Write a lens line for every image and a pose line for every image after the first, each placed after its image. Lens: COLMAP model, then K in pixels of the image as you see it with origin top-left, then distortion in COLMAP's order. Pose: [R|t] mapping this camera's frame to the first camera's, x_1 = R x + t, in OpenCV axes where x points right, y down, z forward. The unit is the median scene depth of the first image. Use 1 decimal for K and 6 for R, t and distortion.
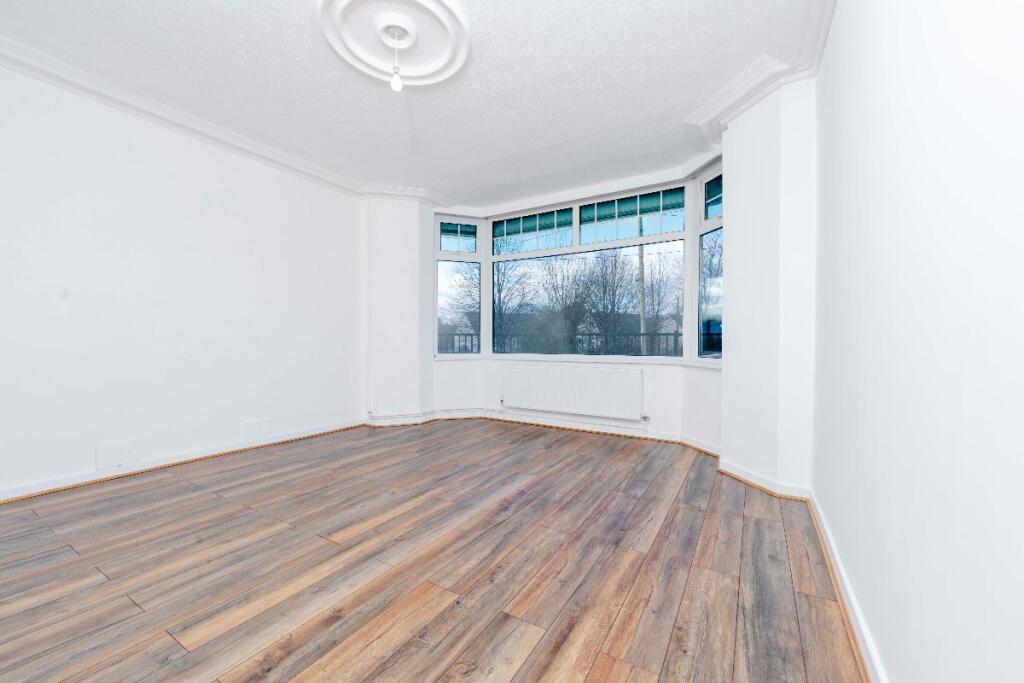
lens RADIAL K [[416.3, 0, 513.3], [0, 416.3, 345.6], [0, 0, 1]] dist [-0.002719, -0.000478]
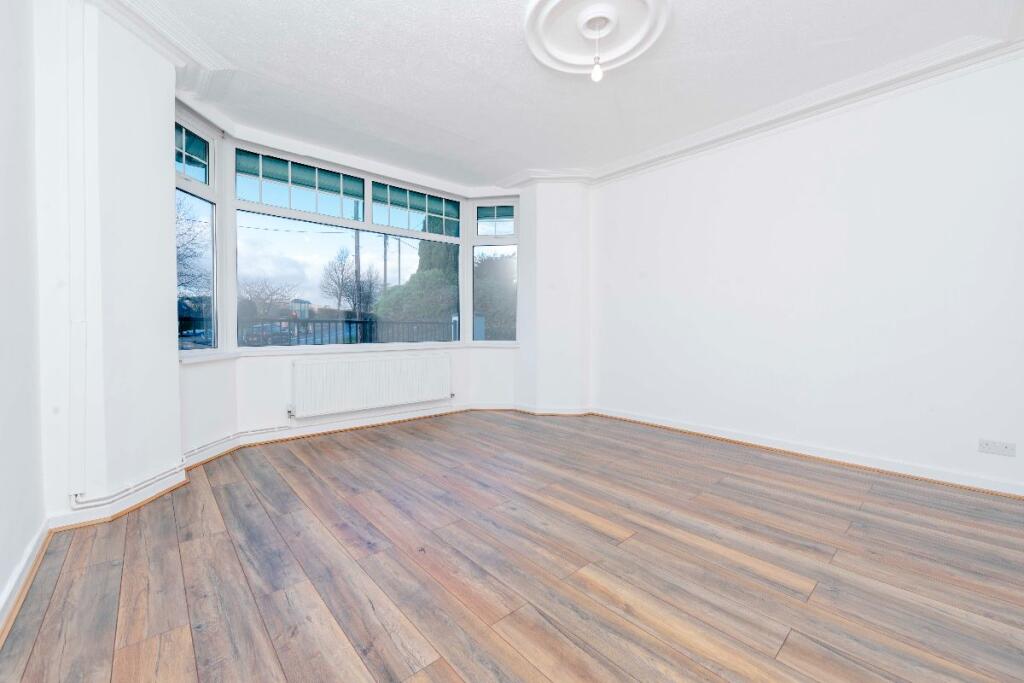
lens RADIAL K [[401.6, 0, 540.1], [0, 401.6, 328.2], [0, 0, 1]] dist [-0.000333, 0.000044]
pose [[0.255156, -0.001331, 0.966899, -1.090272], [0.013261, 0.999910, -0.002123, -0.007629], [-0.966809, 0.013364, 0.255151, 0.756885]]
